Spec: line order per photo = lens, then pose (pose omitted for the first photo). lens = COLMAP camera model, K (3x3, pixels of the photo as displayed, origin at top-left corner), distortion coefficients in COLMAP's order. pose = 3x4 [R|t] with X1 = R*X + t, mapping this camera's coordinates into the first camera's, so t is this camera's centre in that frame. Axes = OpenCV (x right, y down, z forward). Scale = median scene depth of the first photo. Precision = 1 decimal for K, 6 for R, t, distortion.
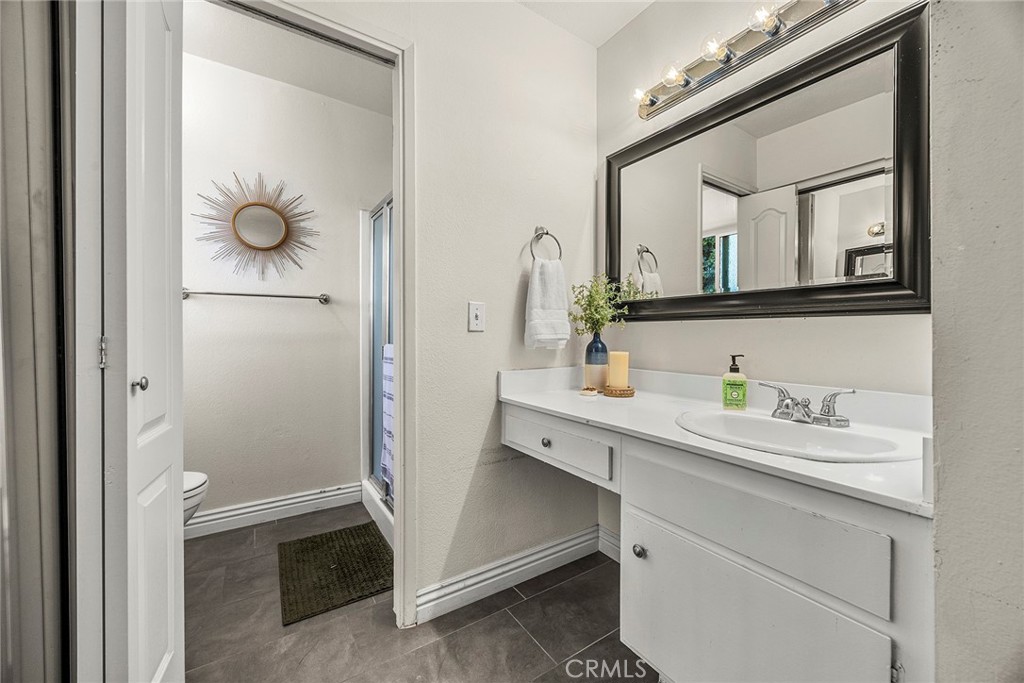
lens RADIAL K [[393.6, 0, 506.0], [0, 393.6, 340.3], [0, 0, 1]] dist [0.000689, -0.000020]
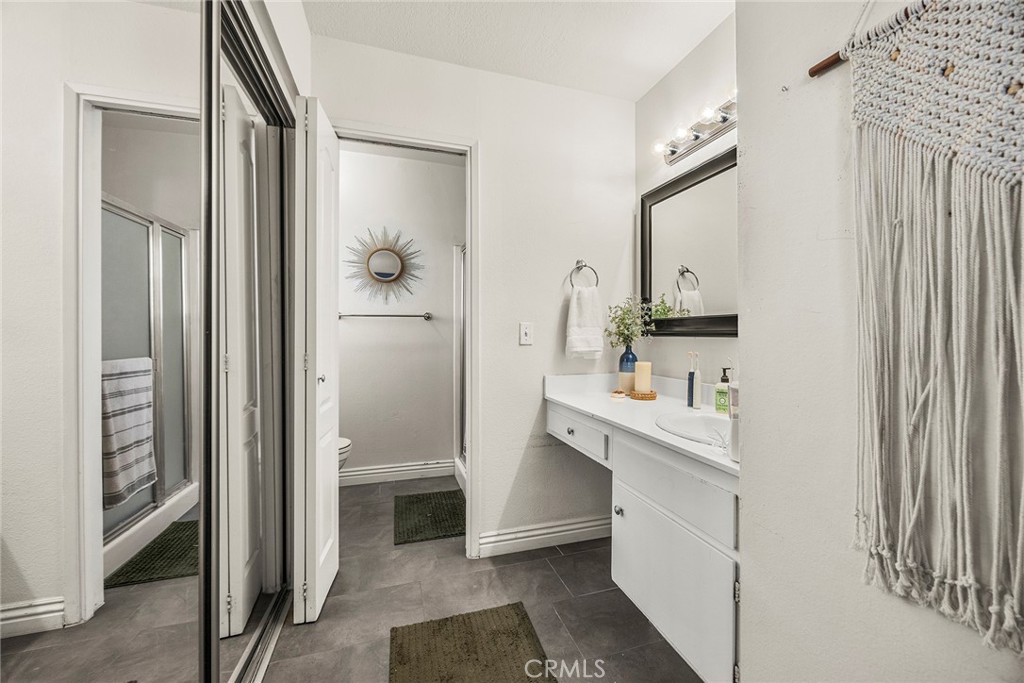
lens RADIAL K [[418.5, 0, 510.2], [0, 418.5, 334.3], [0, 0, 1]] dist [0.002349, 0.000189]
pose [[0.959360, -0.001558, -0.282179, 0.248604], [-0.001270, 0.999951, -0.009840, -0.041347], [0.282181, 0.009798, 0.959311, -0.330078]]
